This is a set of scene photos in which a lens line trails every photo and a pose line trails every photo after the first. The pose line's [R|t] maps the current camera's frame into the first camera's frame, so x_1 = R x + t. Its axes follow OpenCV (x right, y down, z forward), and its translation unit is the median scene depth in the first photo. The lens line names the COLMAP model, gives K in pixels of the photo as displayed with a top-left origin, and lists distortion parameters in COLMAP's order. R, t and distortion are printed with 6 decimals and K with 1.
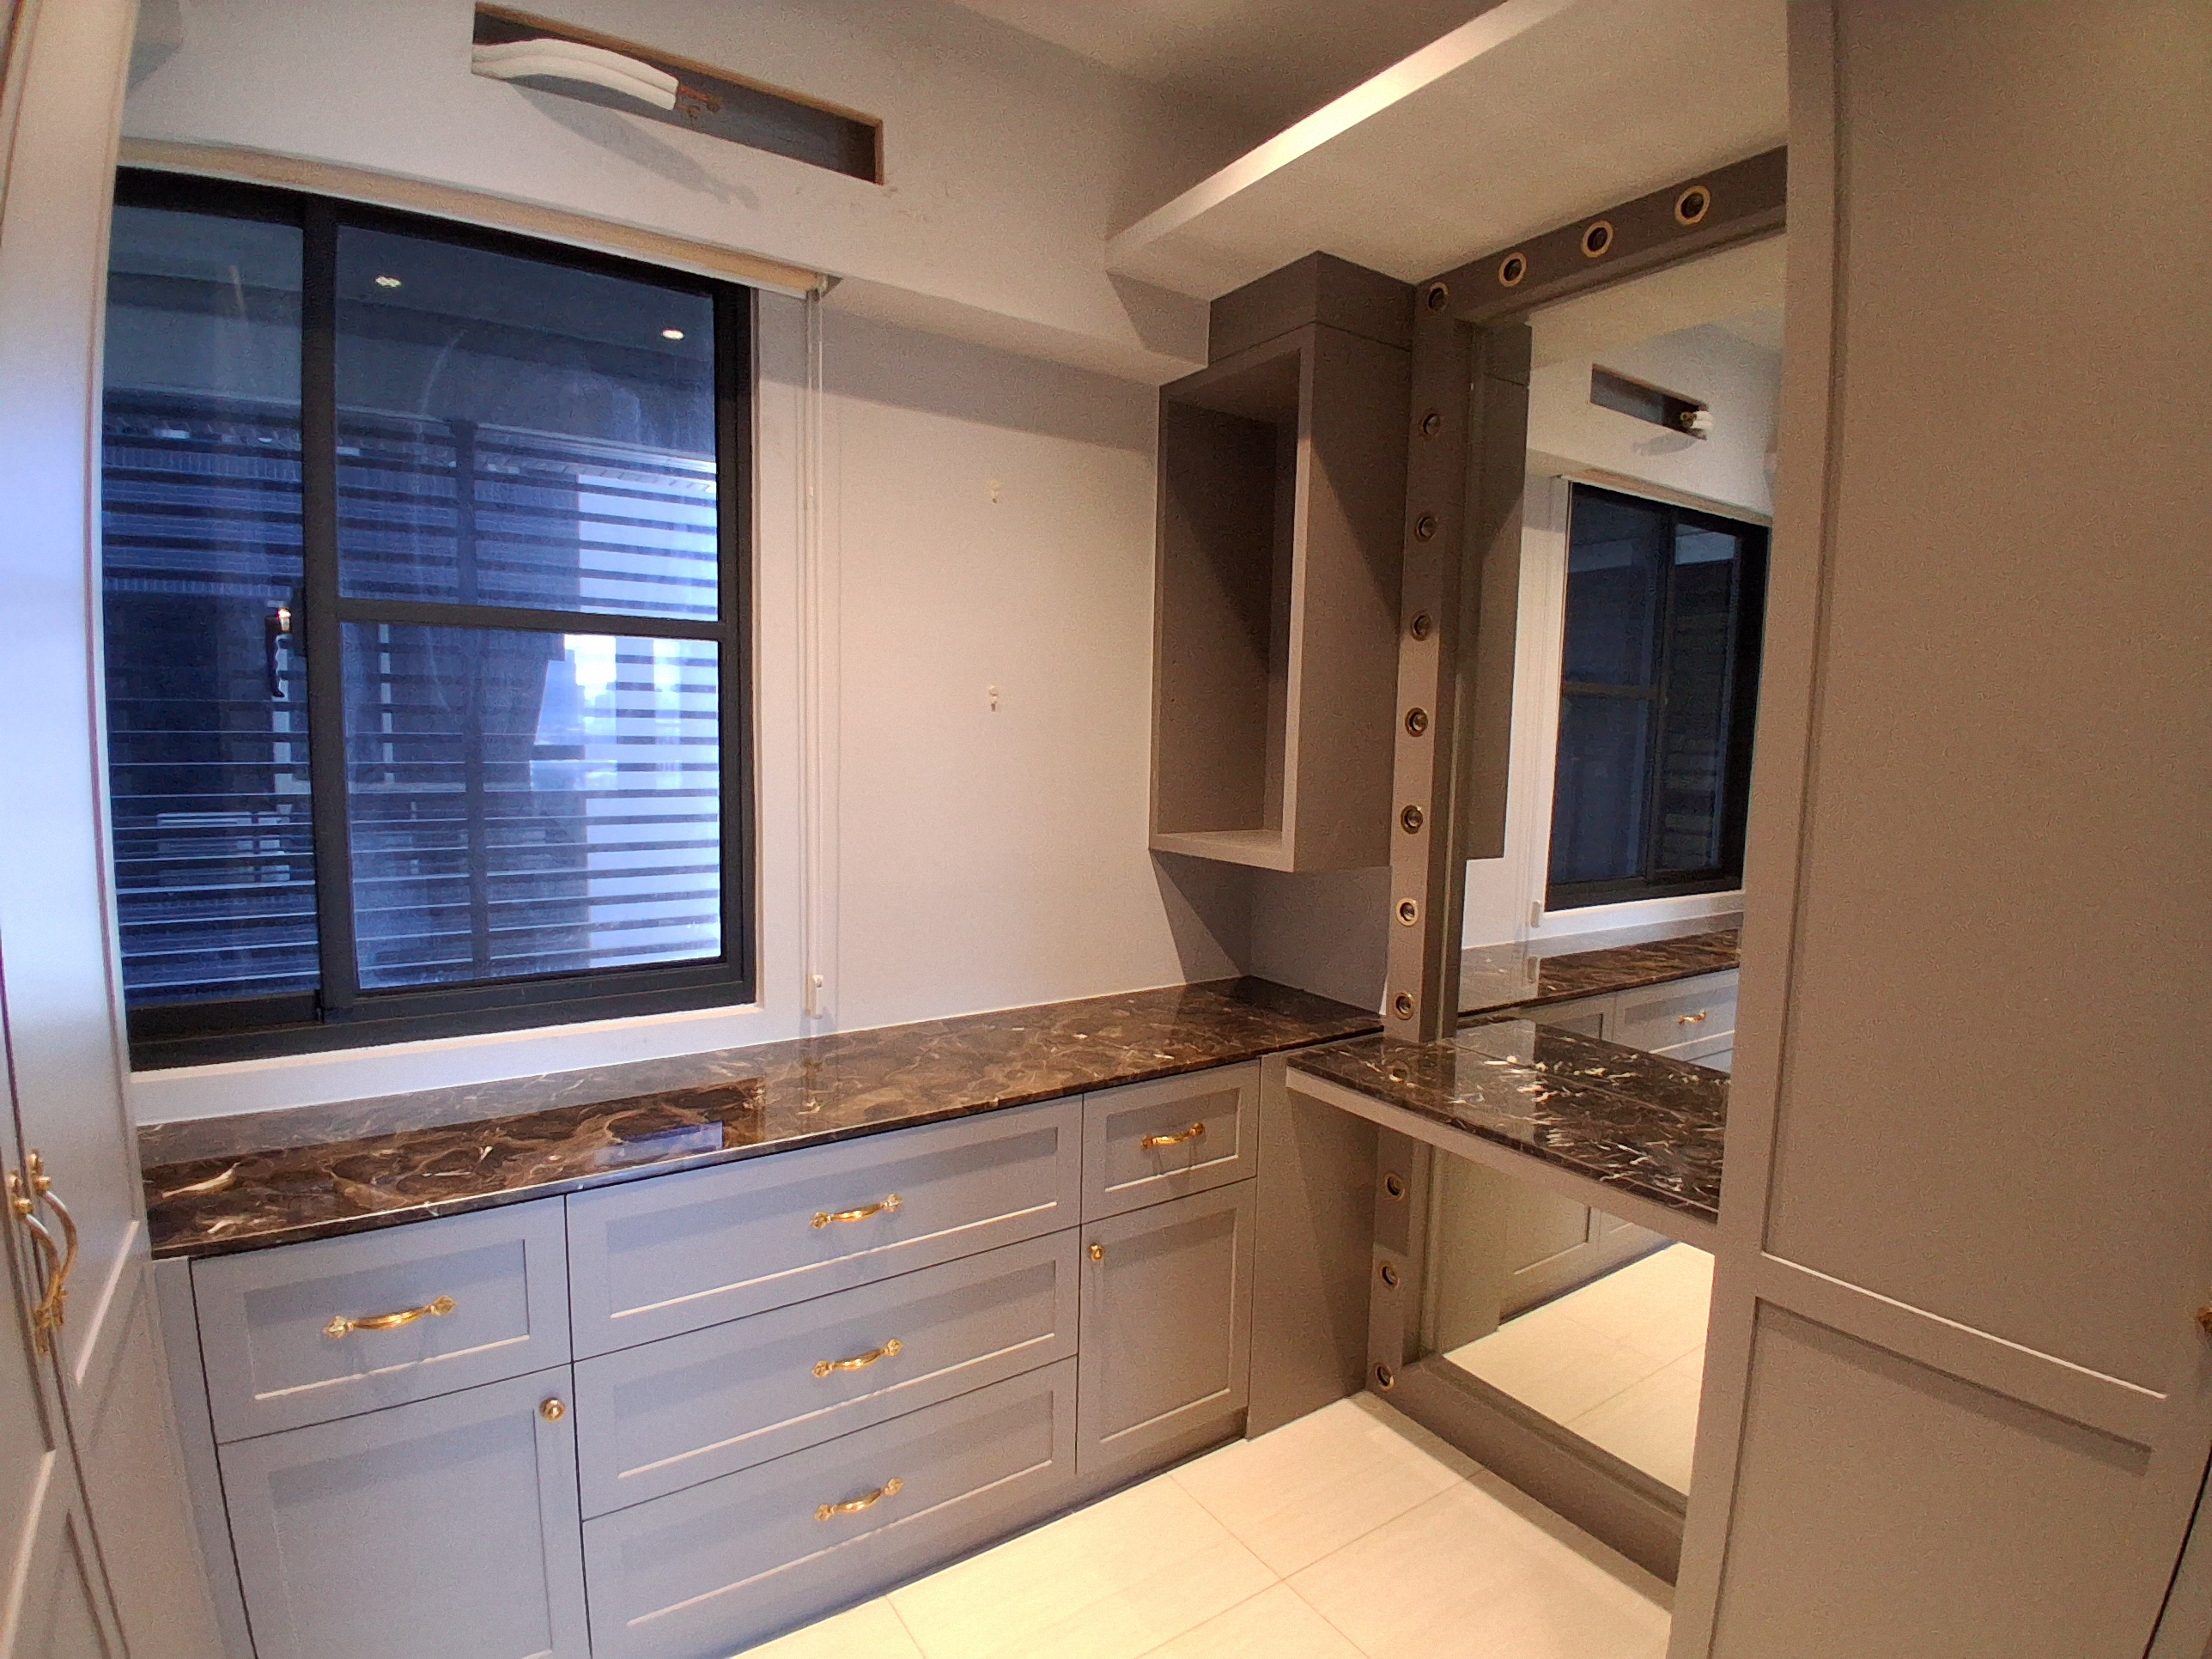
lens RADIAL K [[1124.1, 0, 1106.8], [0, 1124.1, 844.0], [0, 0, 1]] dist [-0.028323, -0.004335]
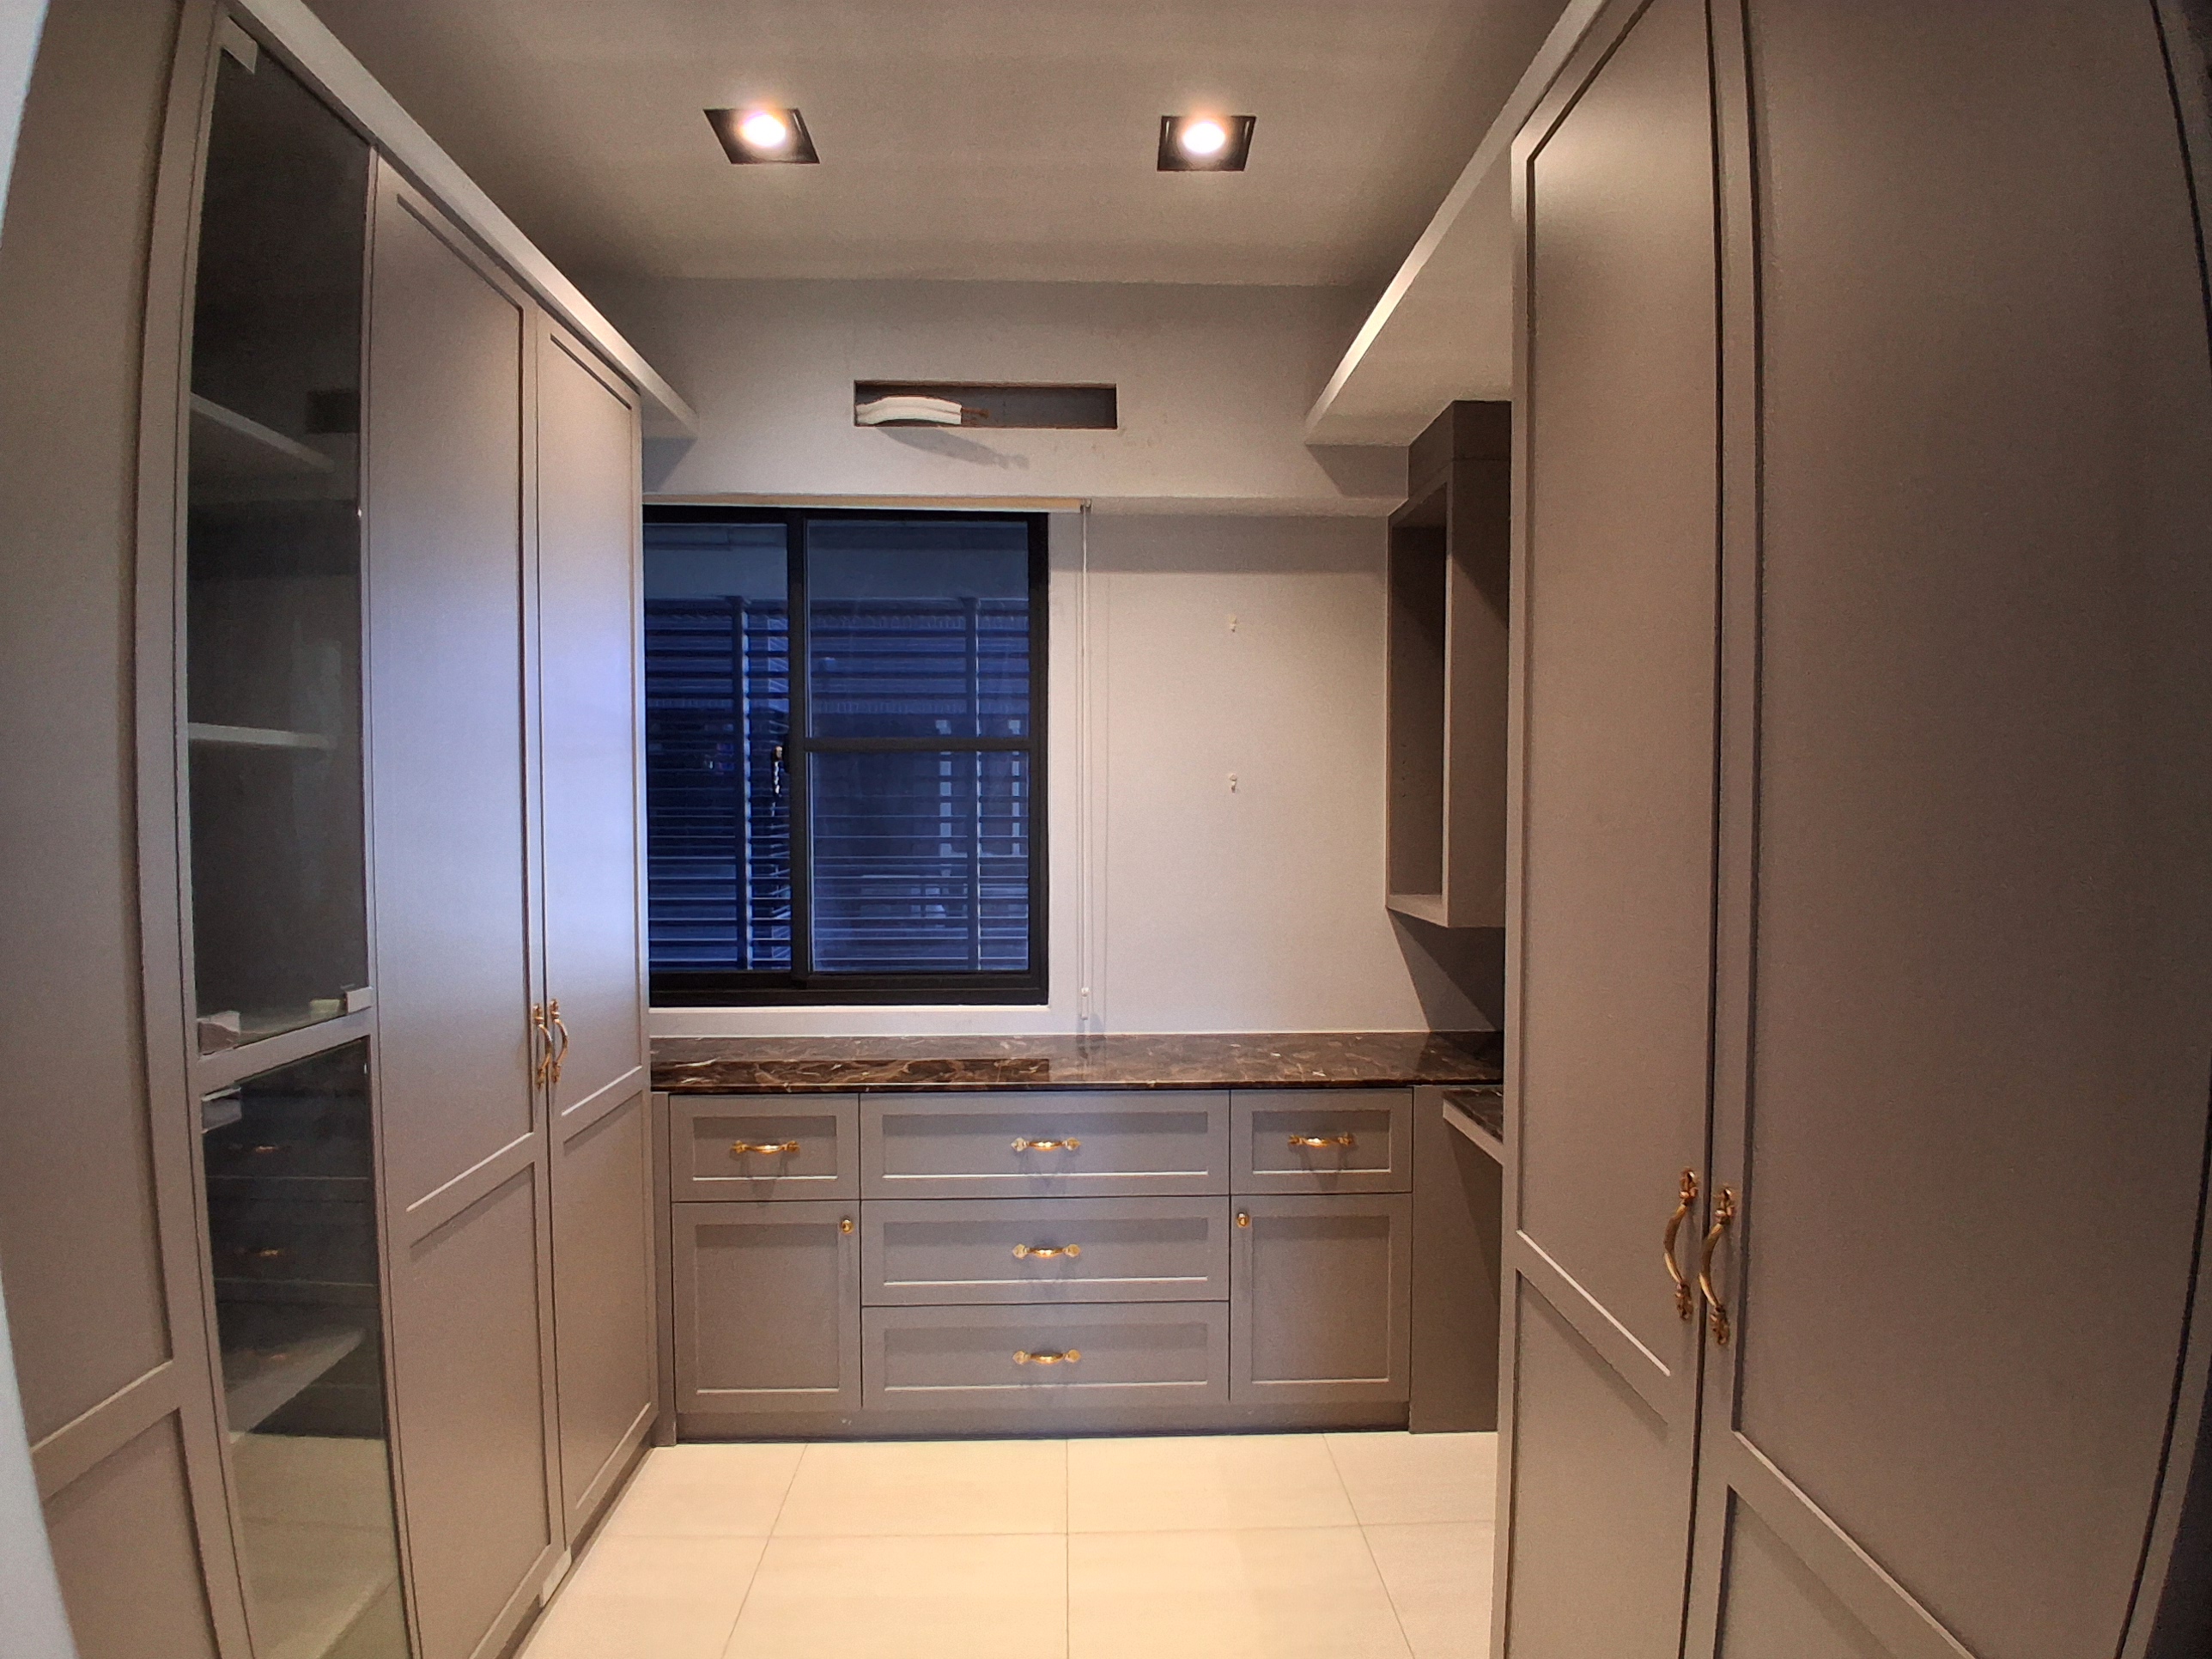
lens RADIAL K [[1124.1, 0, 1102.0], [0, 1124.1, 830.3], [0, 0, 1]] dist [-0.028323, -0.004335]
pose [[0.852436, -0.002642, -0.522825, 0.505001], [-0.034117, 0.997575, -0.060668, 0.007508], [0.521717, 0.069553, 0.850279, -0.183120]]
